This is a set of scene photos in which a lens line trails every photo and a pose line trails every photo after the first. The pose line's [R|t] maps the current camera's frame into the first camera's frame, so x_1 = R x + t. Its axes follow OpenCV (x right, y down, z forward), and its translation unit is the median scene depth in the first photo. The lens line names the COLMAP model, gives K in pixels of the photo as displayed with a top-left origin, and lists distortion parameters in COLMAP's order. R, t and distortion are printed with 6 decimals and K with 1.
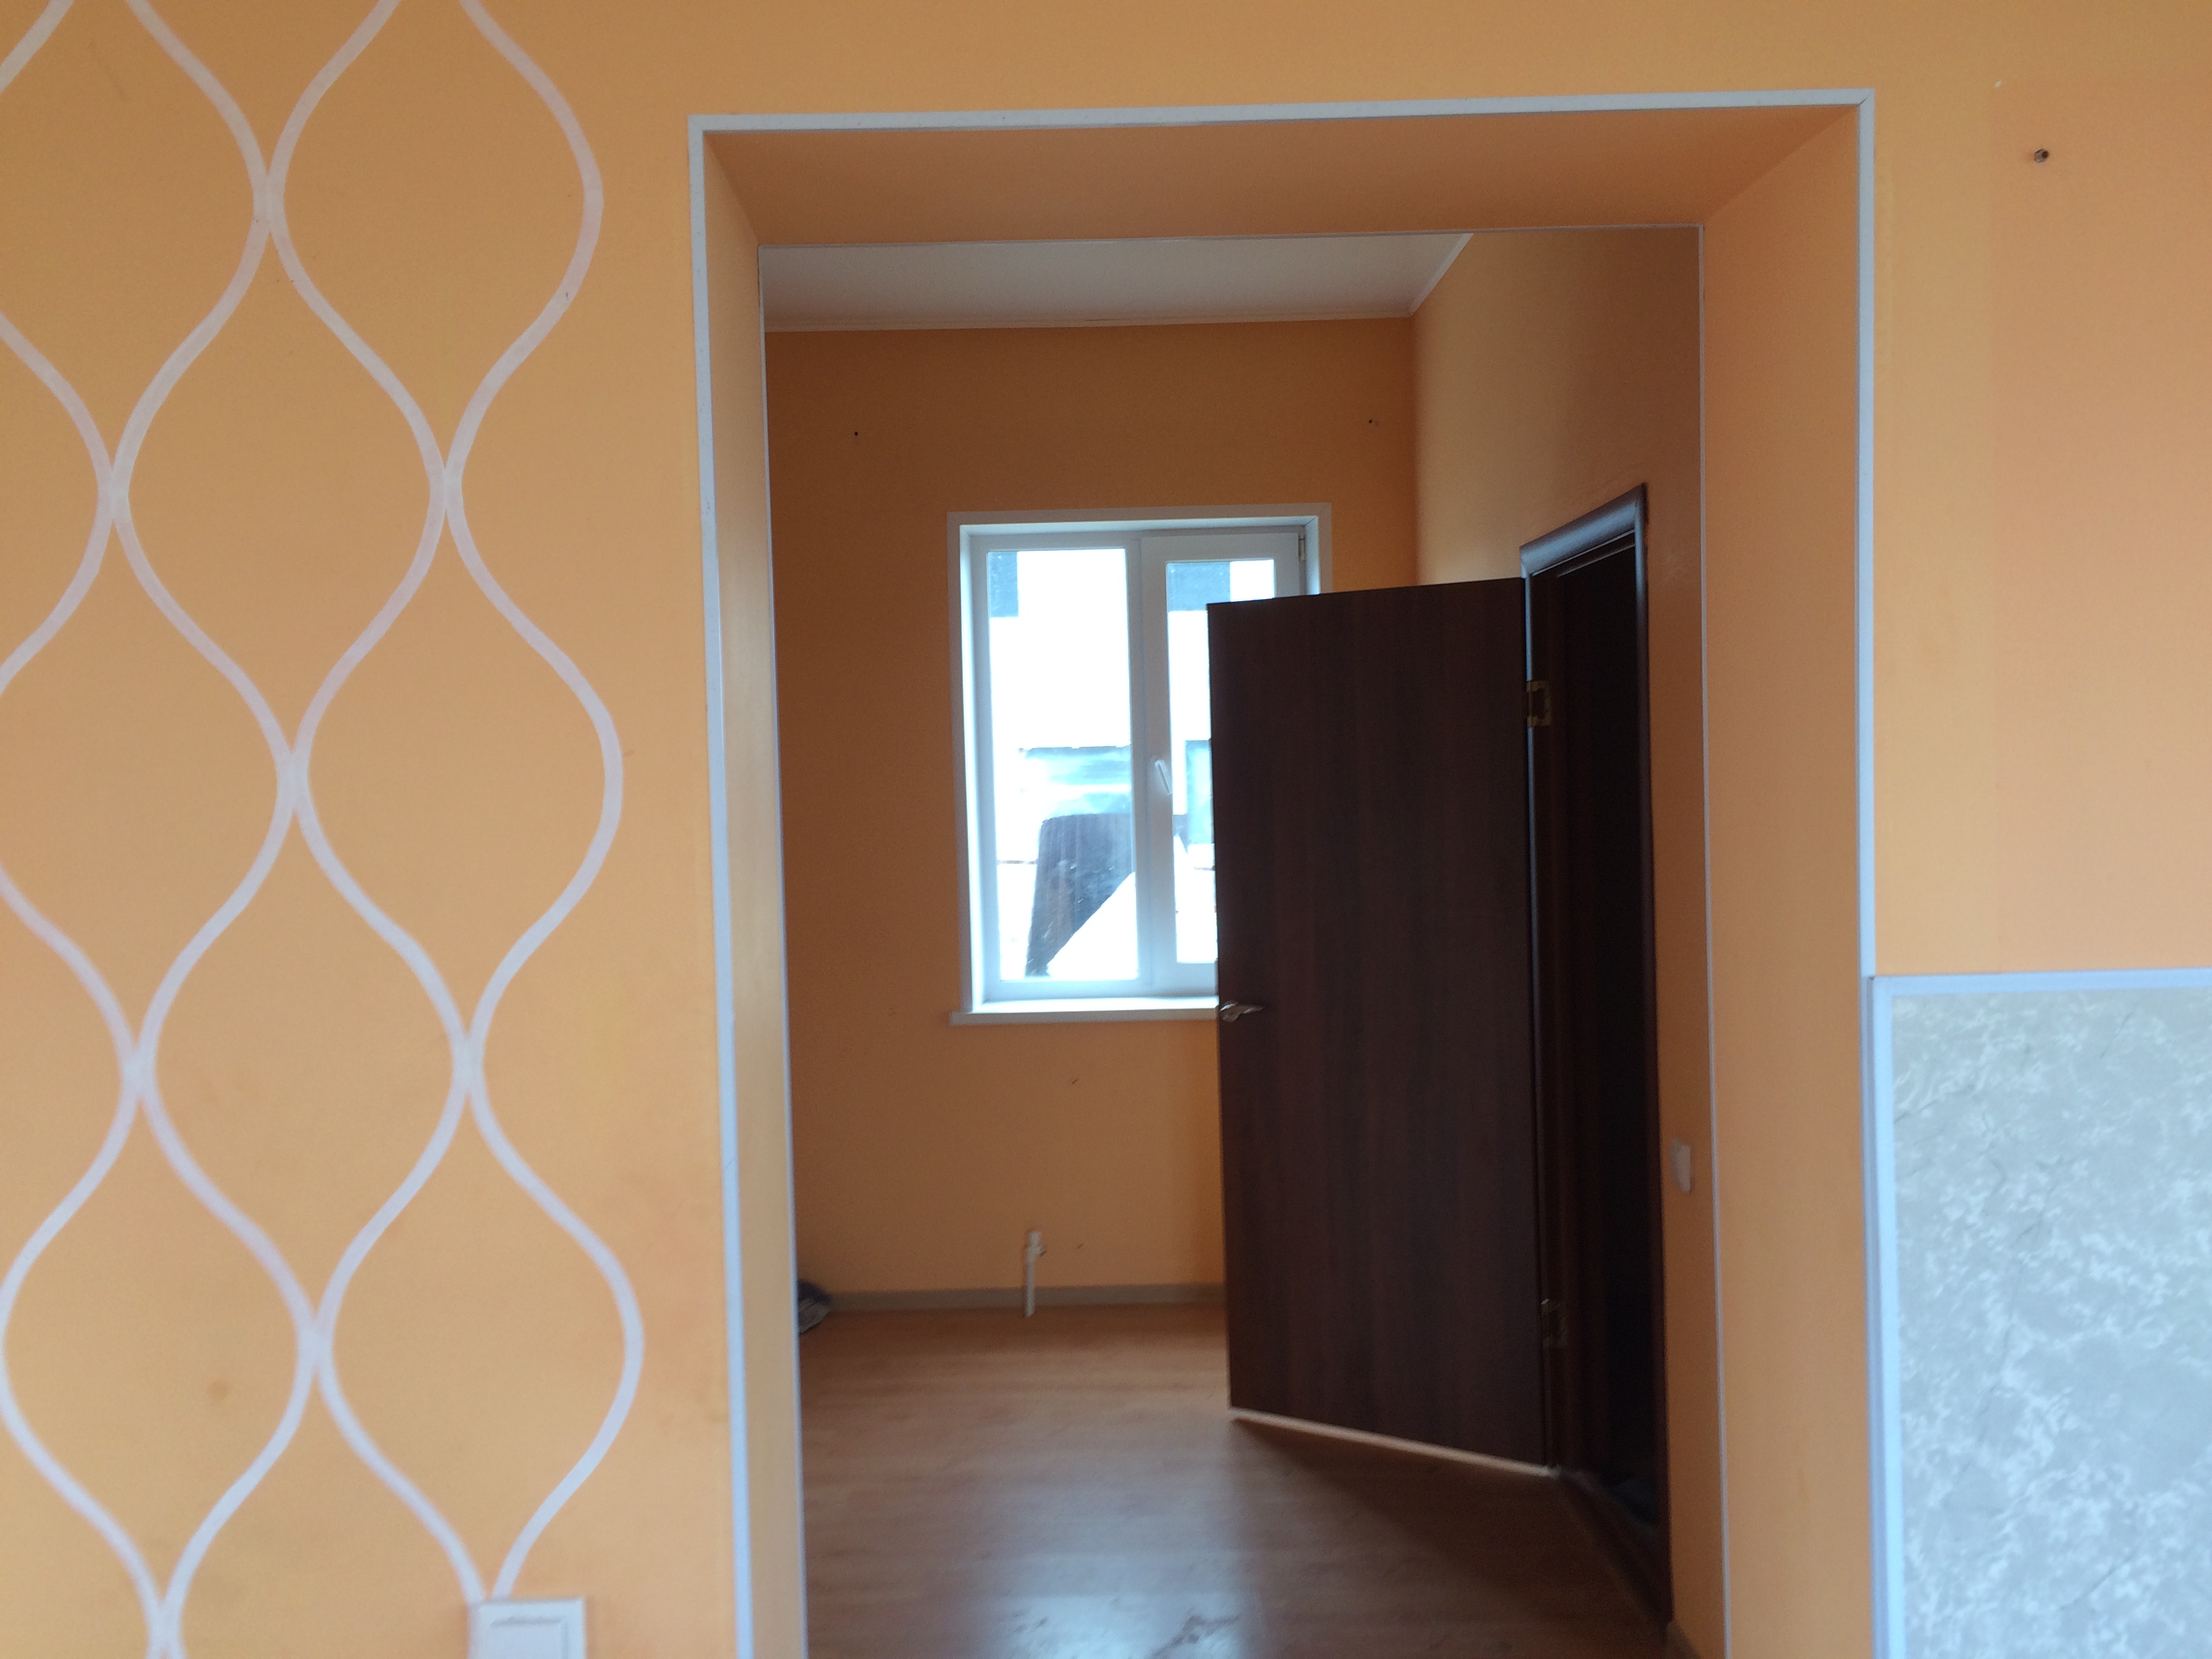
lens RADIAL K [[1918.3, 0, 1111.5], [0, 1918.3, 834.7], [0, 0, 1]] dist [0.048425, -0.052288]
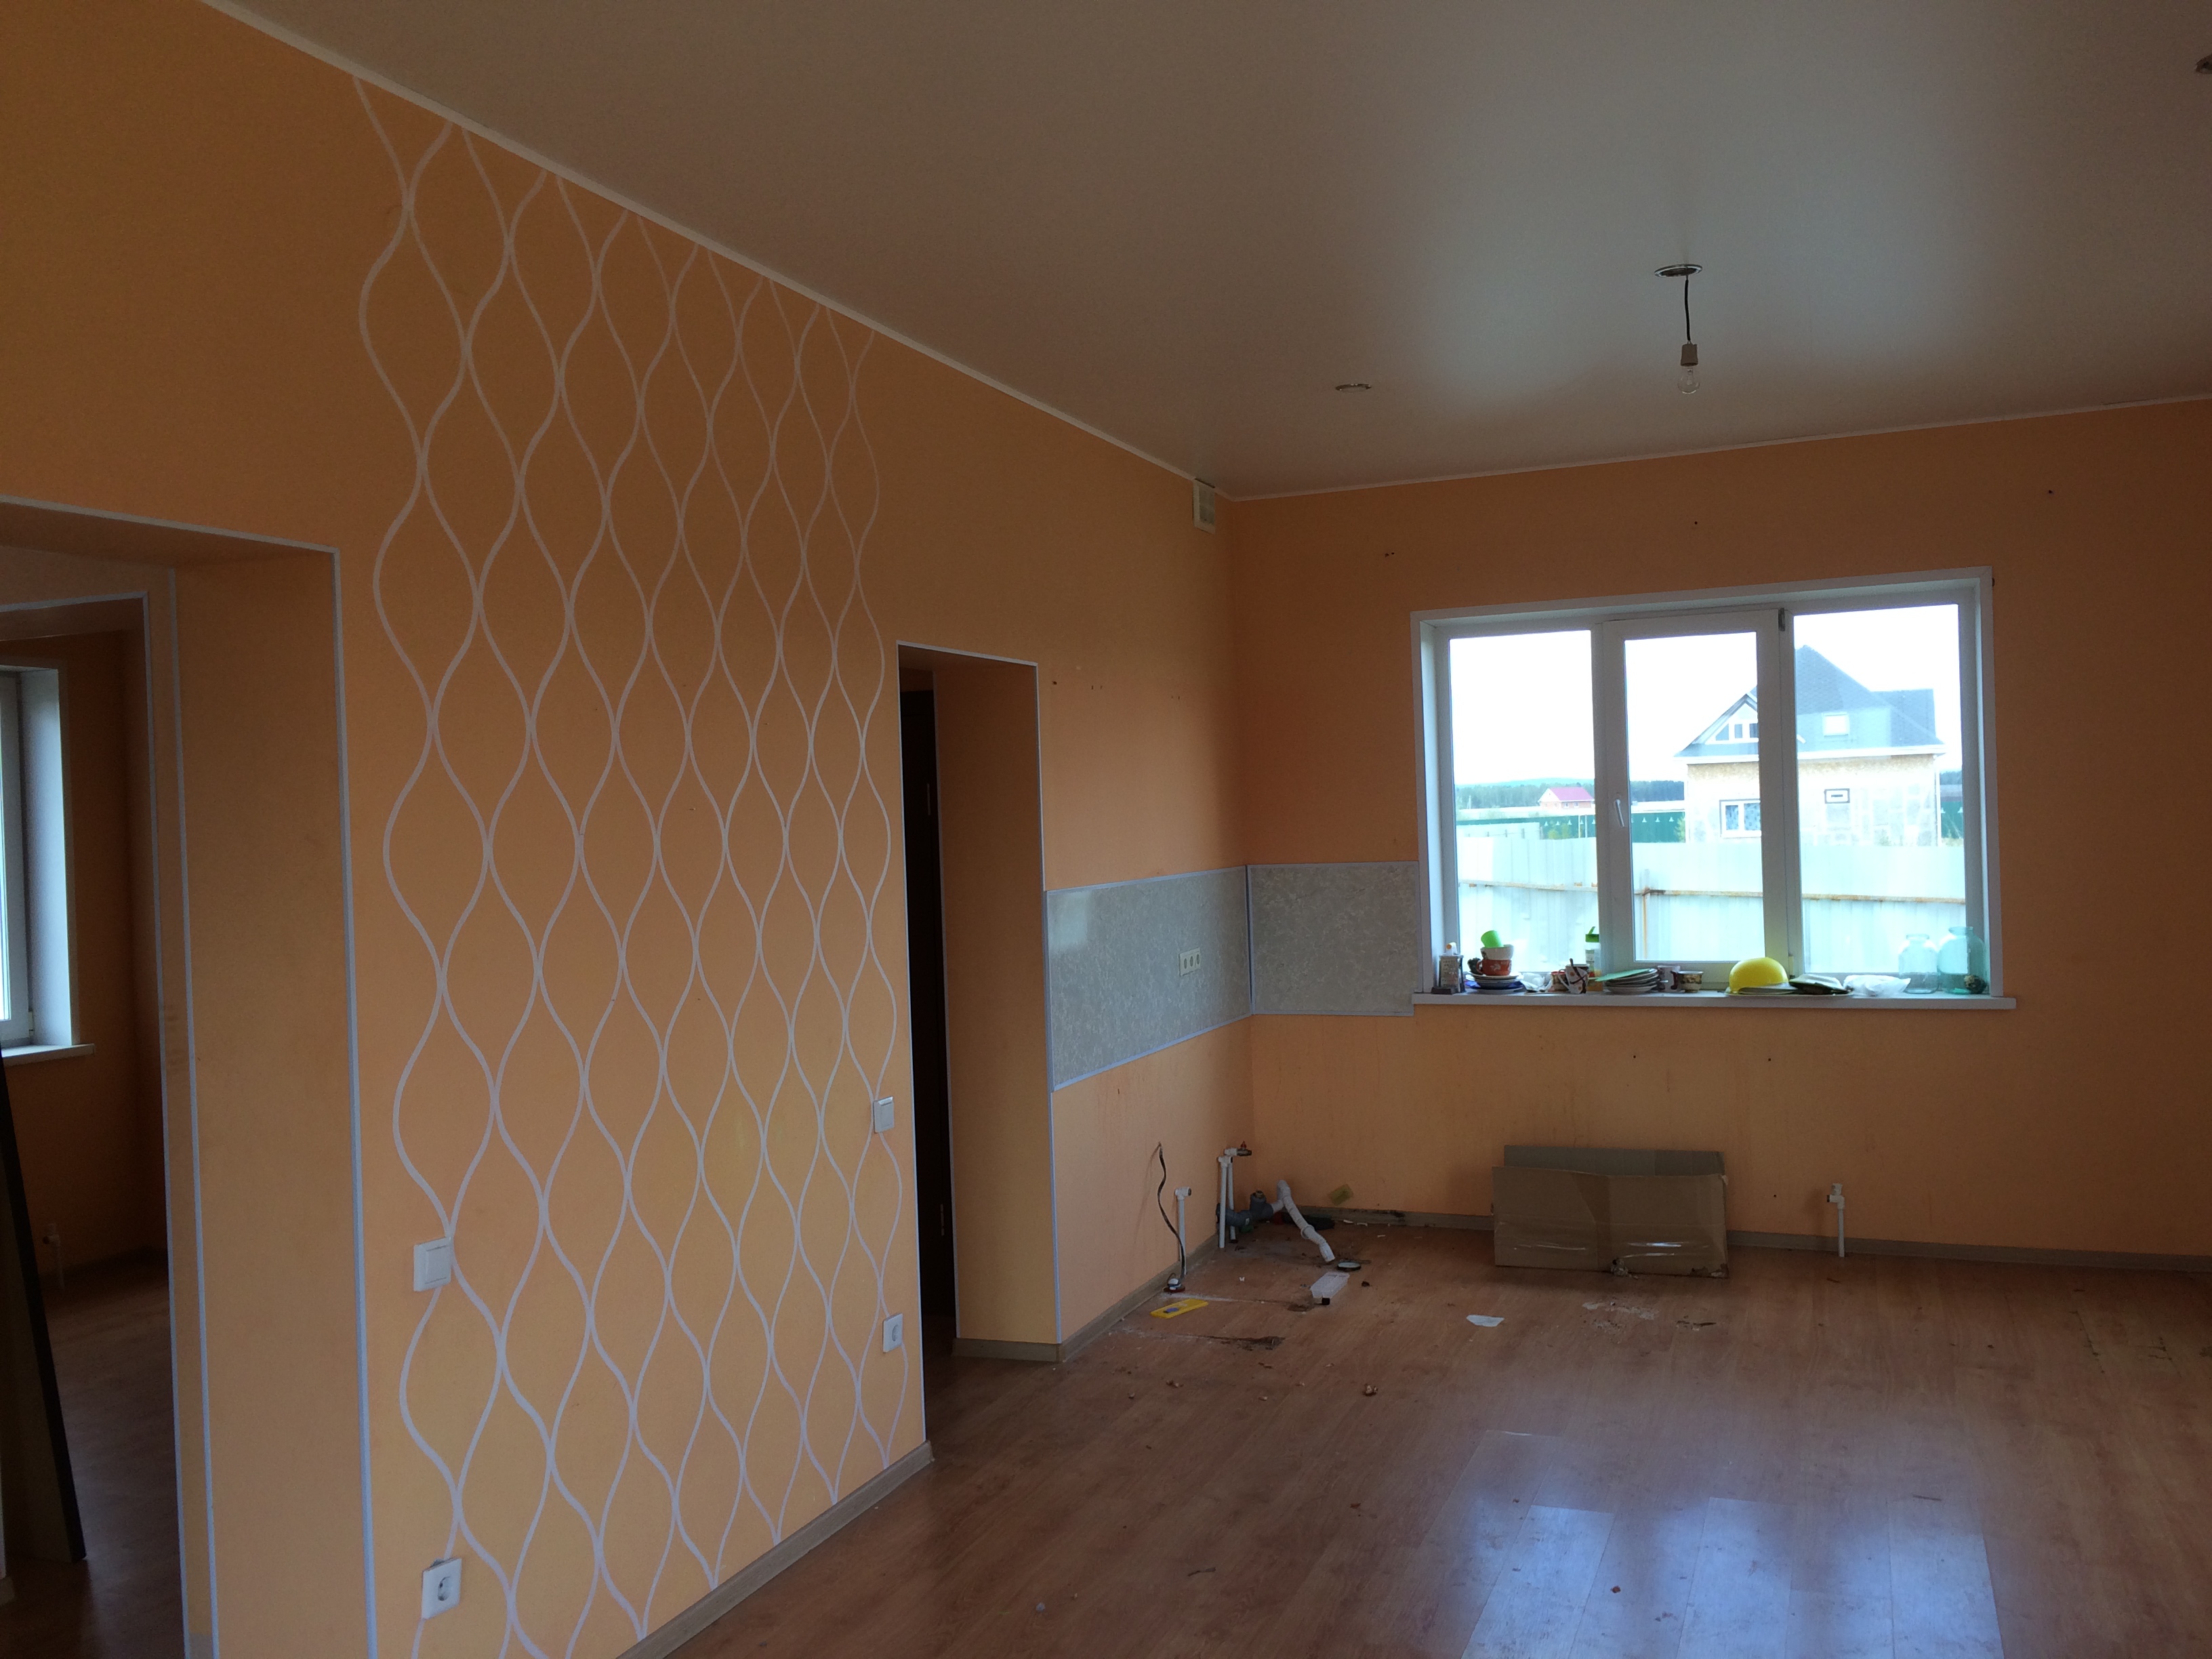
lens RADIAL K [[1918.3, 0, 1101.4], [0, 1918.3, 829.3], [0, 0, 1]] dist [0.048425, -0.052288]
pose [[0.817602, -0.024881, -0.575246, 1.658732], [0.020262, 0.999690, -0.014441, 0.008962], [0.575427, 0.000151, 0.817853, -1.243309]]
